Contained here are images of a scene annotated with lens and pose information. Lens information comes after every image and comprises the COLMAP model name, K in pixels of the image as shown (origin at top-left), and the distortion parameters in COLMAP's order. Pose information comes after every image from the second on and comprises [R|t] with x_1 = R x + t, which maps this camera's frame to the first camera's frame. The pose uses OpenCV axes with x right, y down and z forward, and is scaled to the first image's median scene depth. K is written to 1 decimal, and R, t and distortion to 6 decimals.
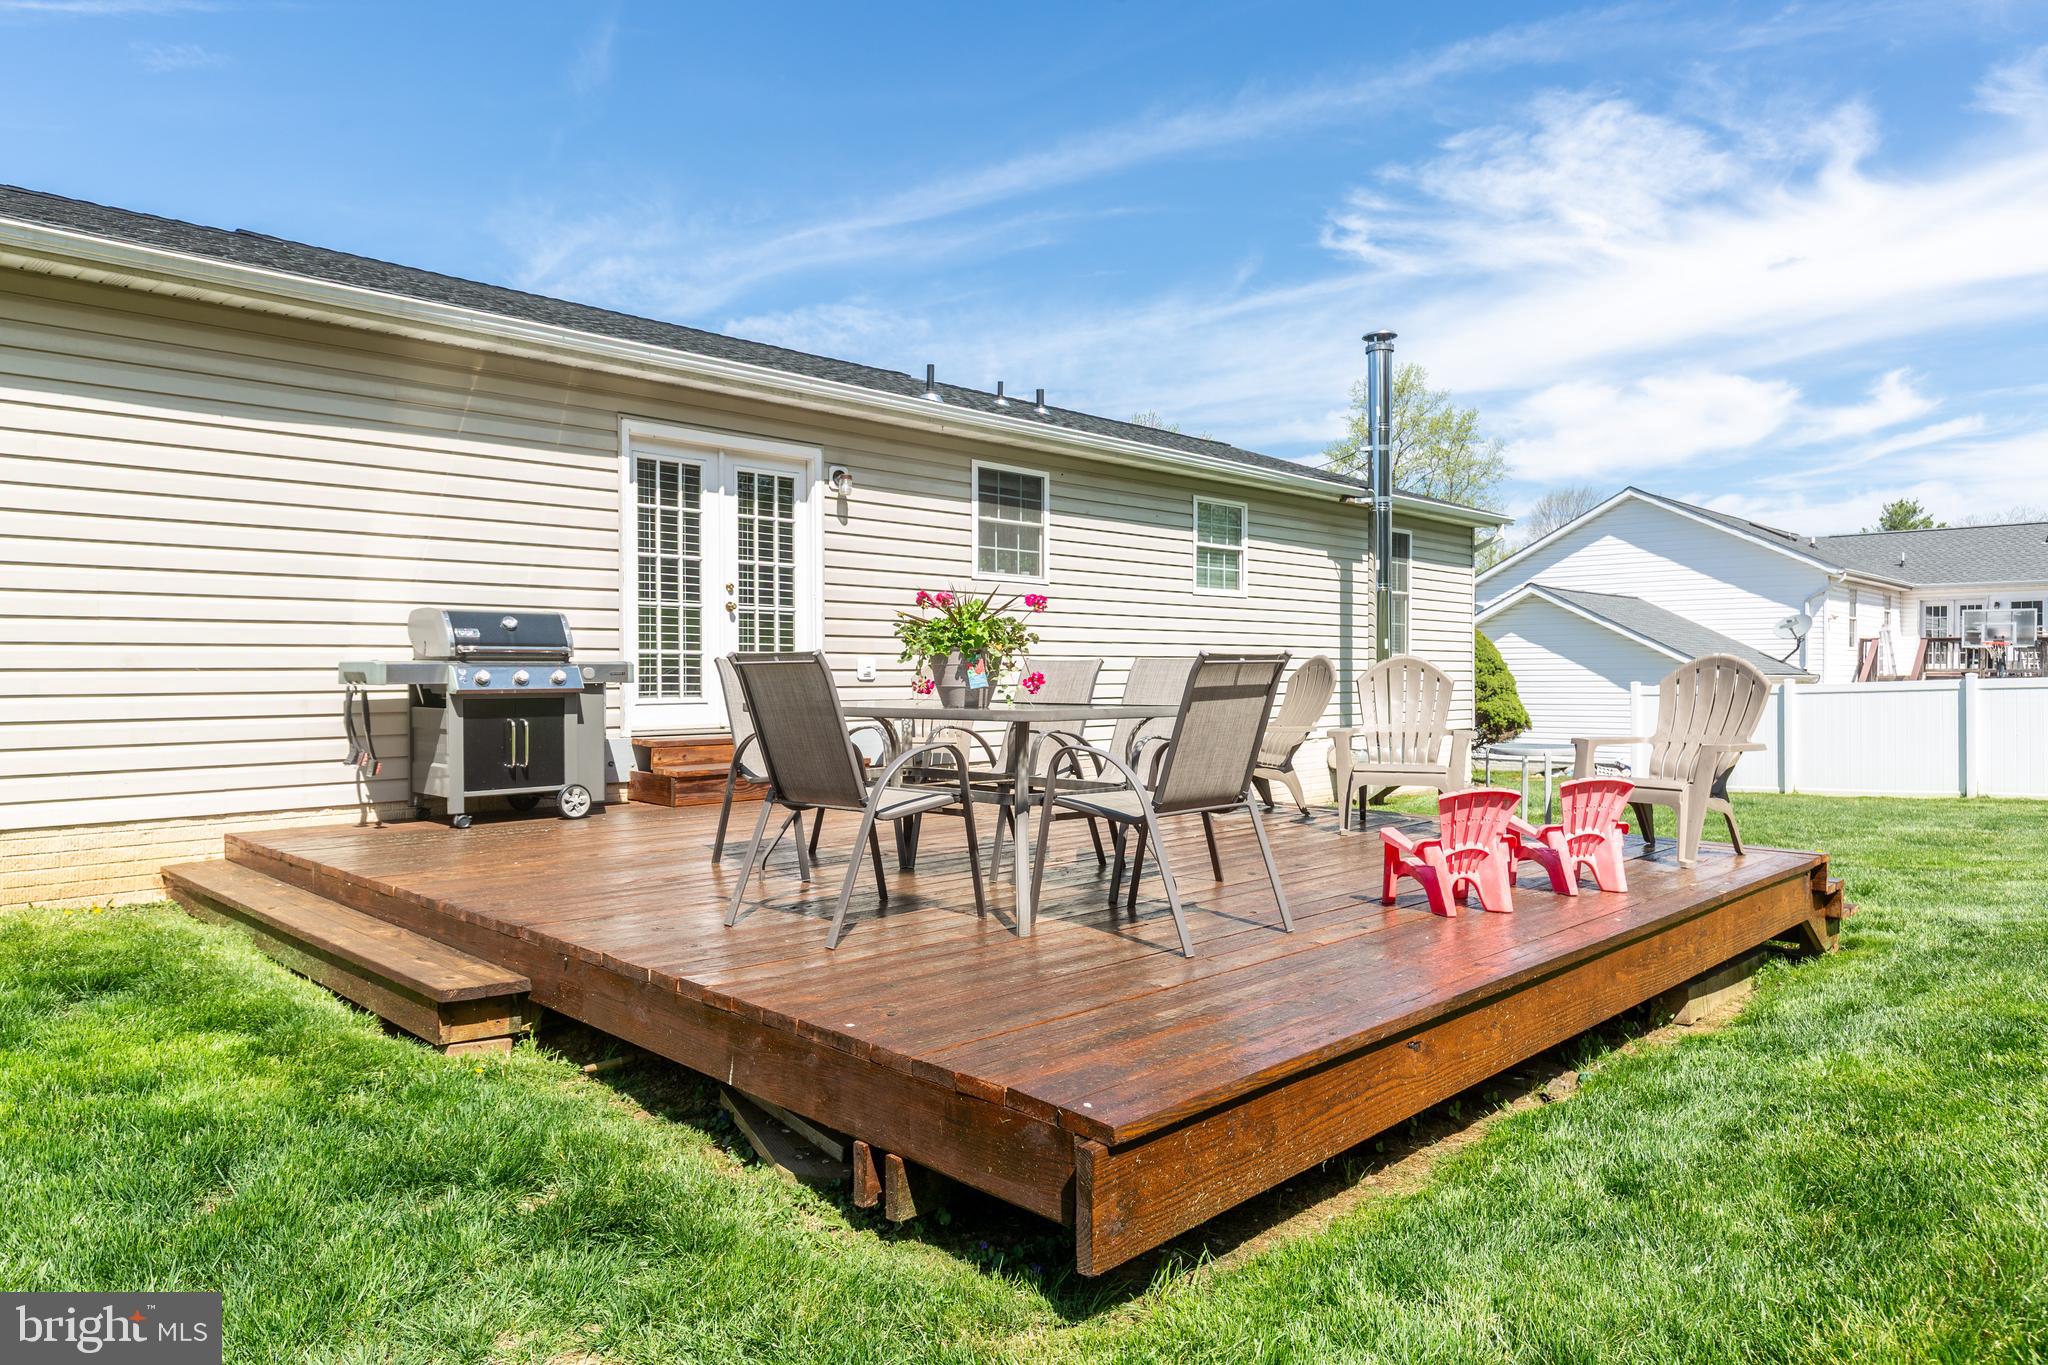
lens RADIAL K [[1273.4, 0, 1023.6], [0, 1273.4, 713.3], [0, 0, 1]] dist [0.003426, 0.000267]
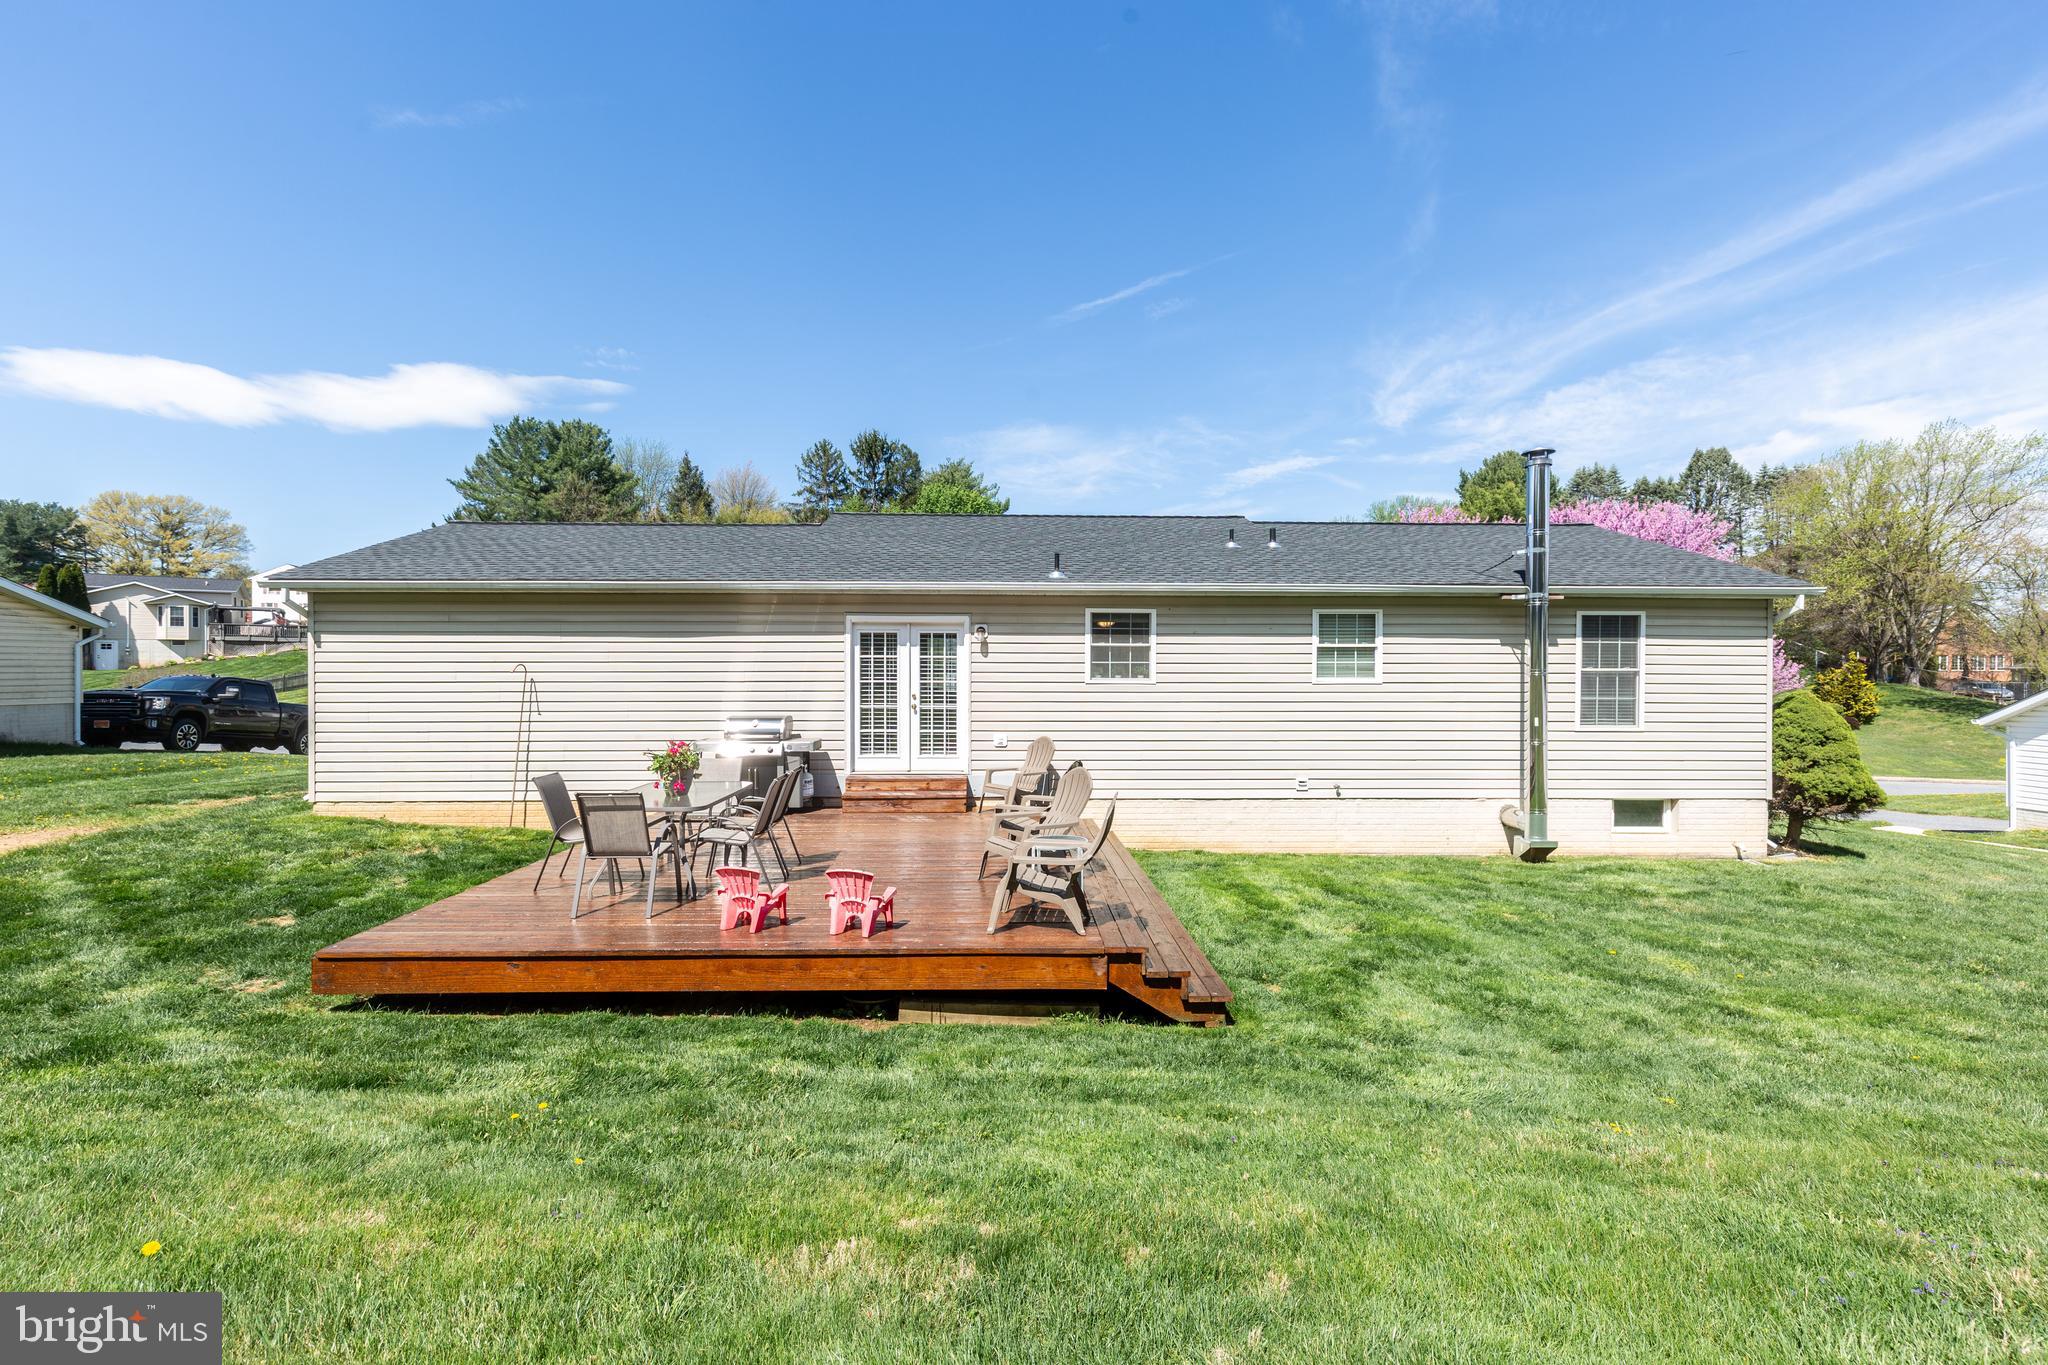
lens RADIAL K [[926.8, 0, 1030.2], [0, 926.8, 688.0], [0, 0, 1]] dist [0.006550, -0.000256]
pose [[0.726459, 0.014522, -0.687056, 0.702898], [-0.025181, 0.999668, -0.005495, -0.091735], [0.686748, 0.021293, 0.726584, 0.113950]]
